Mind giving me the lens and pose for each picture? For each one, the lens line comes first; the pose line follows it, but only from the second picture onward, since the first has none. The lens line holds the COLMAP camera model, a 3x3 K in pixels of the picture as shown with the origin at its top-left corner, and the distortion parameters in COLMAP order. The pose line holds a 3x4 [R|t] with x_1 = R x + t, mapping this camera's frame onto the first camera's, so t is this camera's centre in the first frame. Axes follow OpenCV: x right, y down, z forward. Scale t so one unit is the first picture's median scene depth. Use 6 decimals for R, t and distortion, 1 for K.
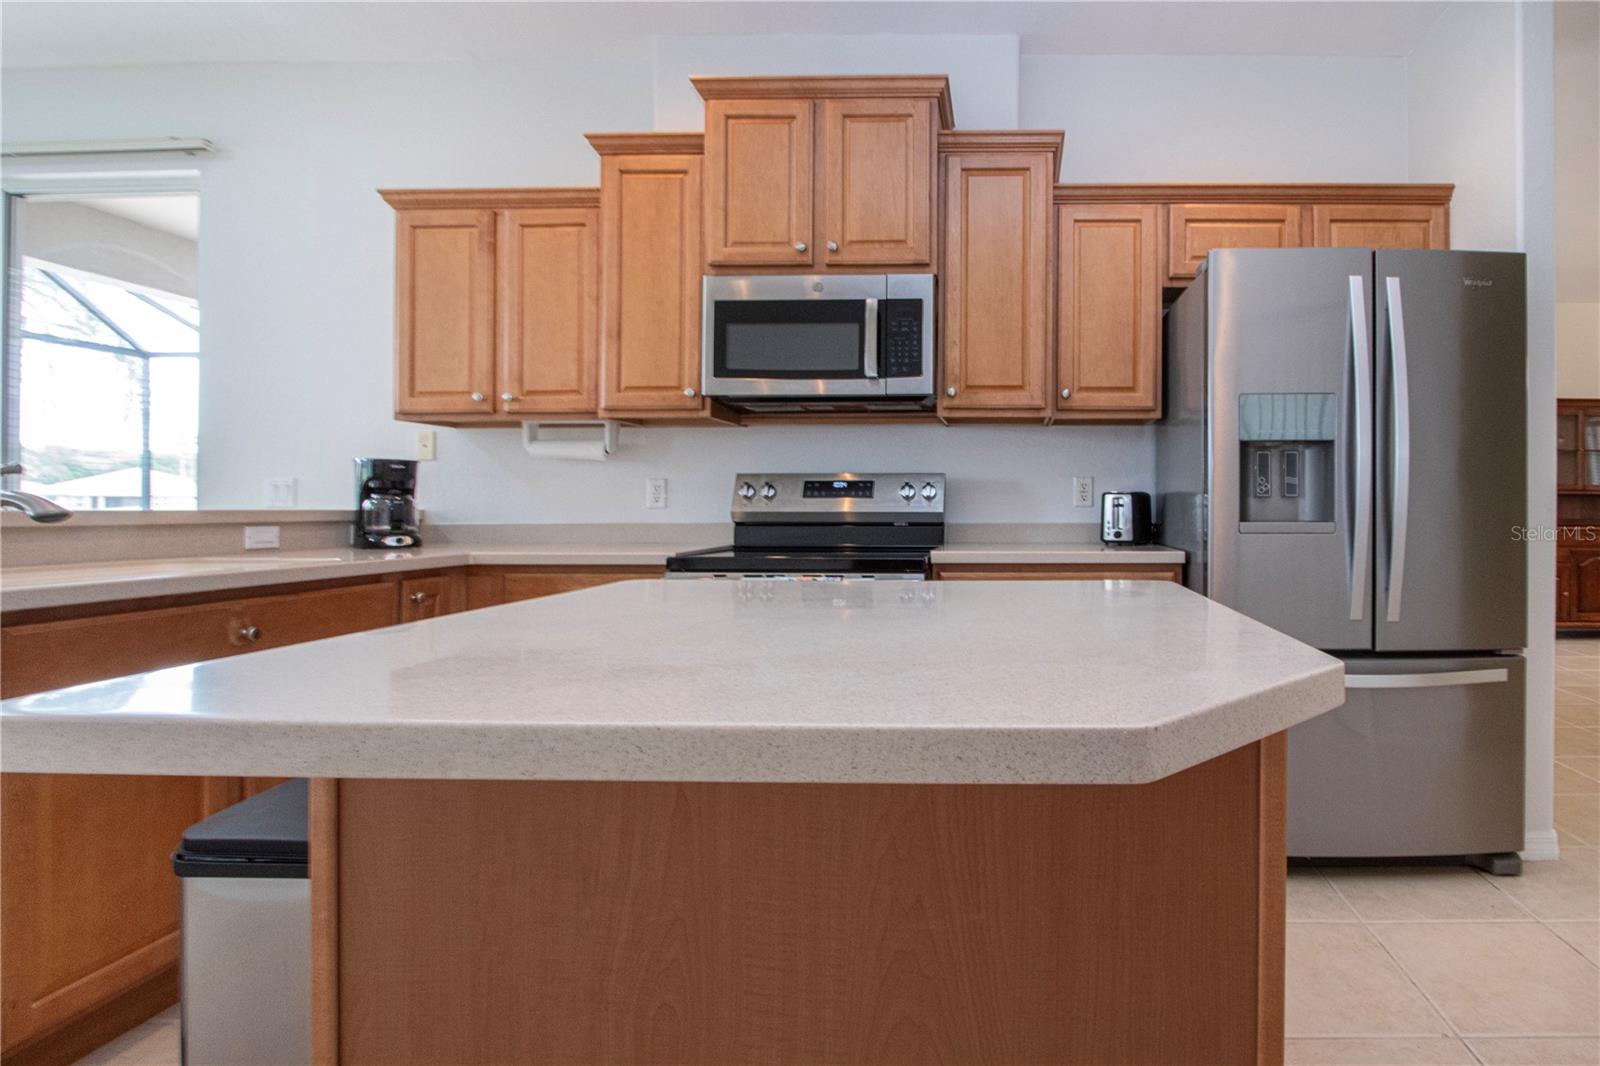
lens RADIAL K [[779.5, 0, 873.4], [0, 779.5, 487.8], [0, 0, 1]] dist [-0.013678, 0.001949]
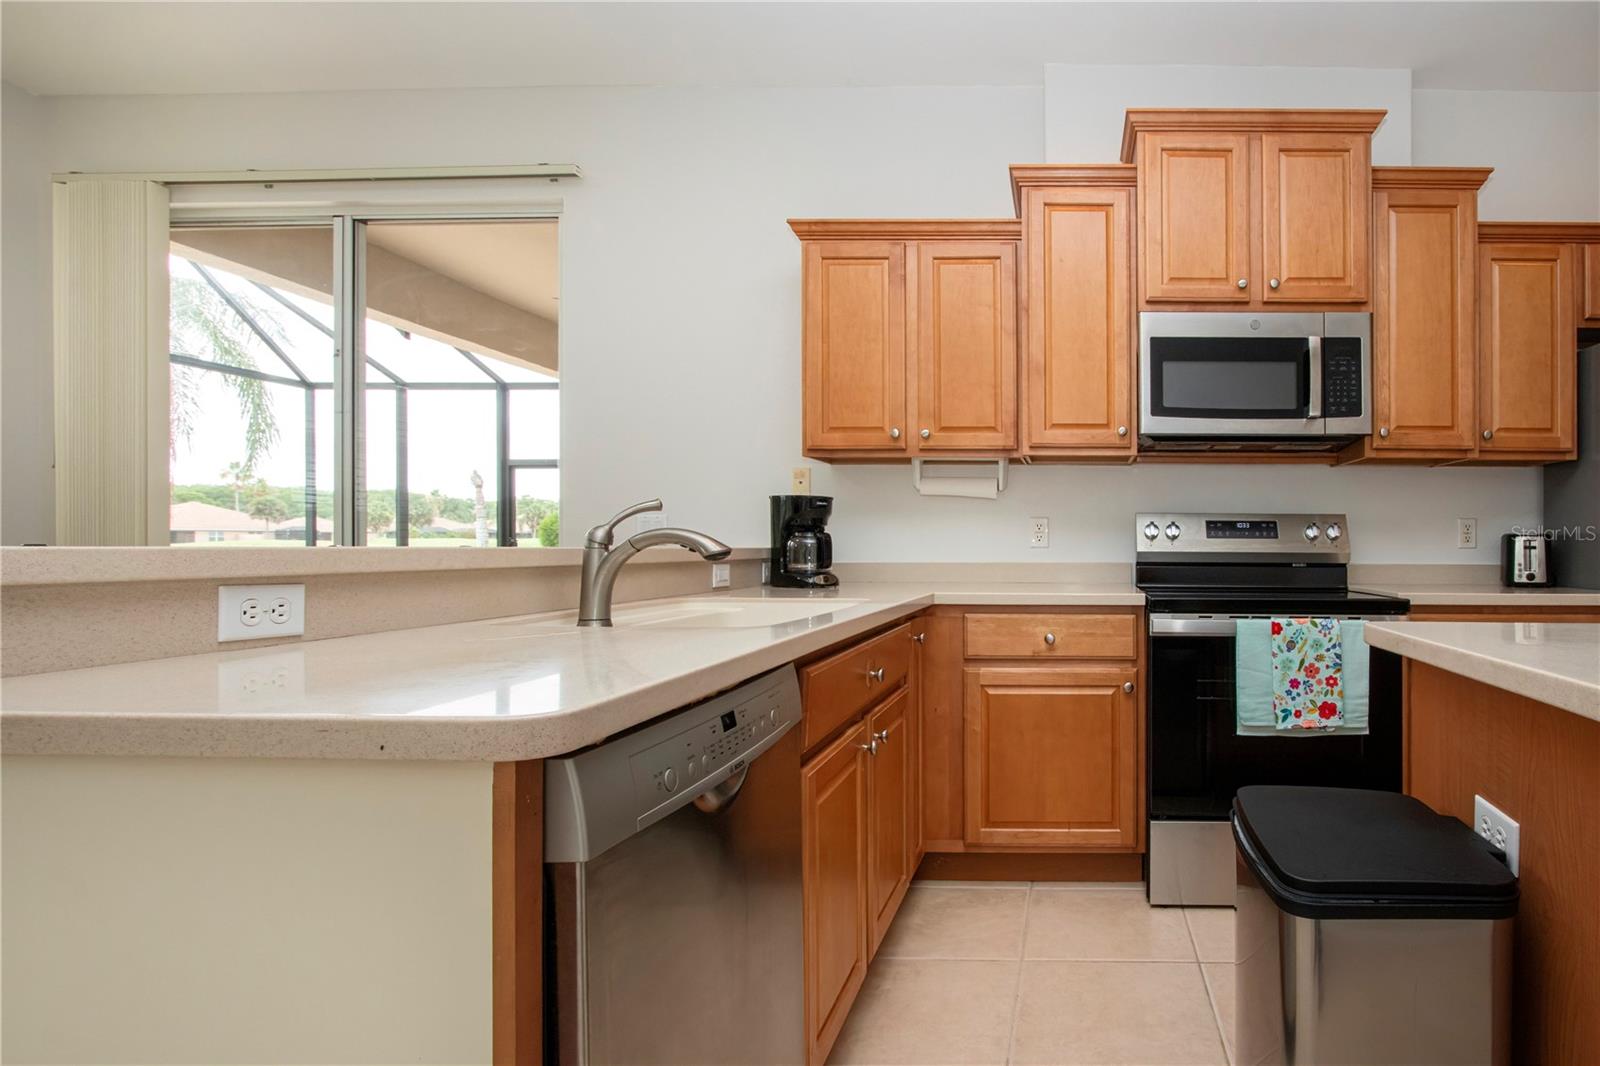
lens RADIAL K [[779.5, 0, 801.8], [0, 779.5, 537.6], [0, 0, 1]] dist [-0.013678, 0.001949]
pose [[0.999982, 0.005948, 0.000304, -0.624094], [-0.005952, 0.999838, 0.016980, -0.001241], [-0.000203, -0.016982, 0.999856, 0.013543]]
